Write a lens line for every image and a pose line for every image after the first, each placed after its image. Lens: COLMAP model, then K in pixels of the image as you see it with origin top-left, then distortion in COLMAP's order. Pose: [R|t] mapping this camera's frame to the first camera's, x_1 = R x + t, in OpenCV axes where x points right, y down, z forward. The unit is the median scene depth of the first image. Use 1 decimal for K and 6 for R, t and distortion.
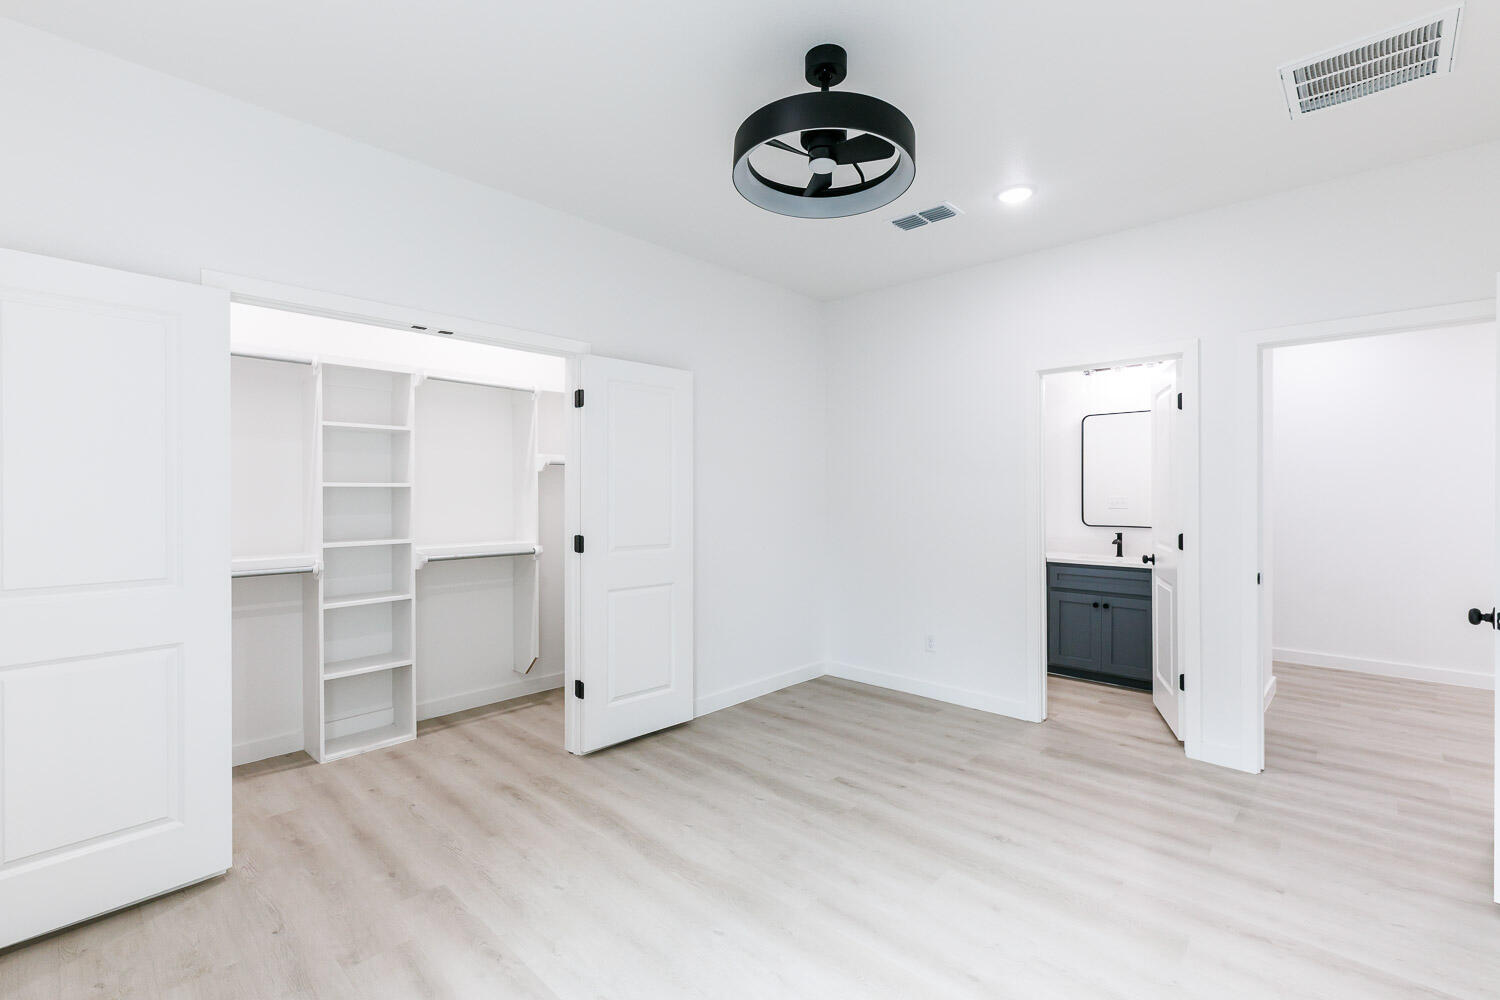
lens RADIAL K [[670.9, 0, 754.0], [0, 670.9, 499.0], [0, 0, 1]] dist [-0.002283, -0.000073]
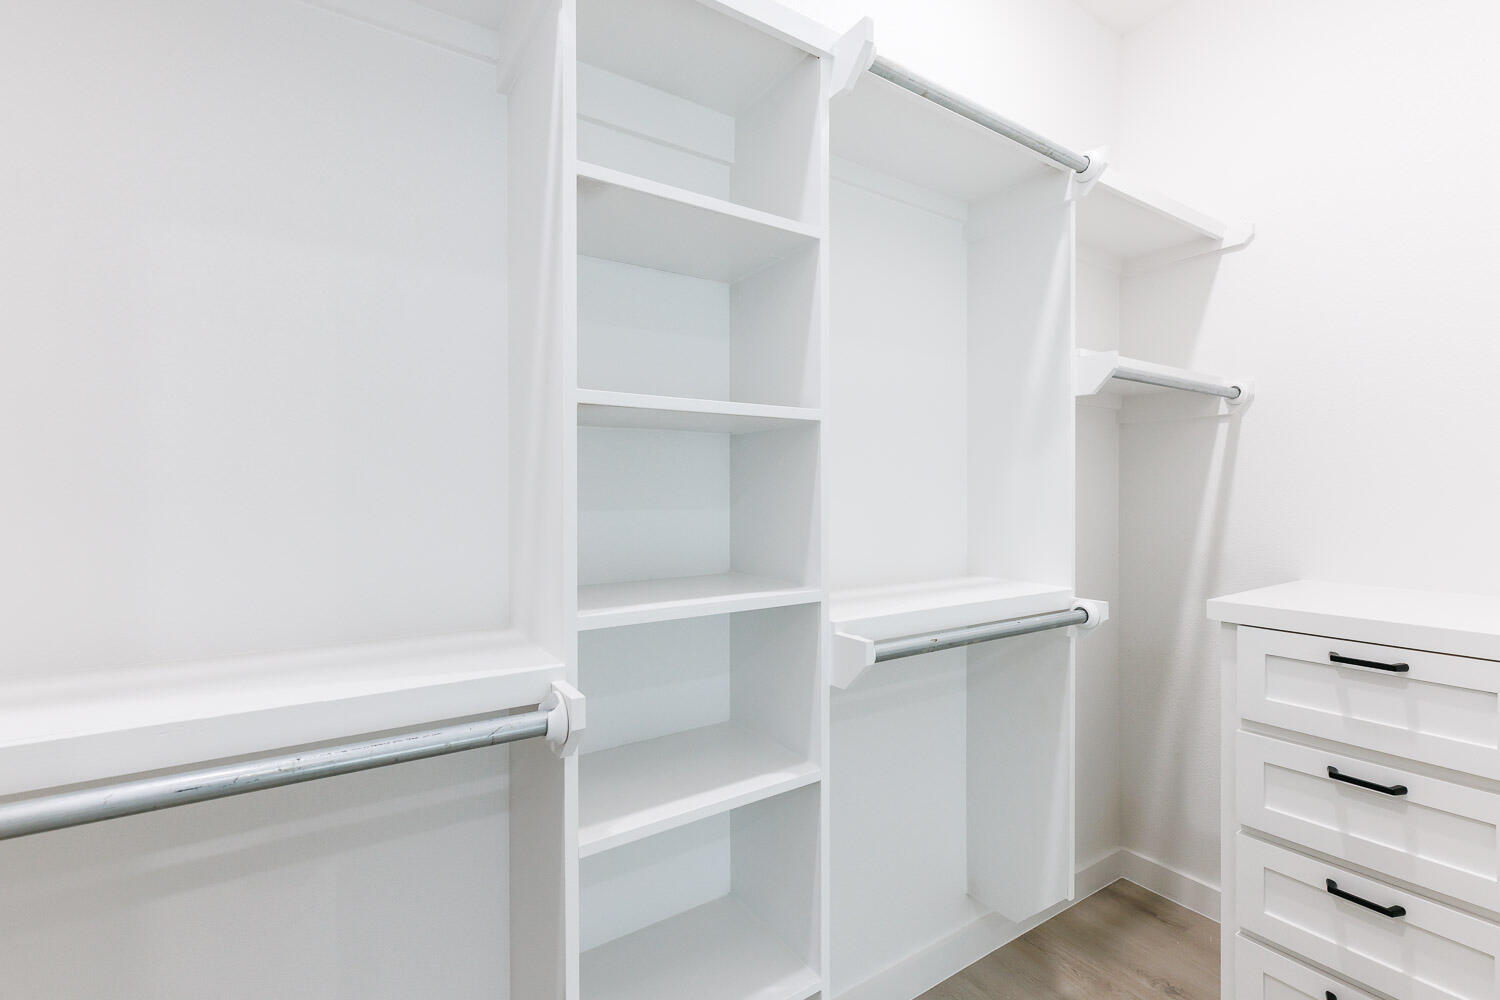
lens RADIAL K [[670.9, 0, 751.5], [0, 670.9, 499.0], [0, 0, 1]] dist [-0.002283, -0.000073]
pose [[0.971745, -0.003844, -0.236000, -0.470549], [0.000558, 0.999902, -0.013990, 0.022595], [0.236031, 0.013463, 0.971652, 0.693488]]
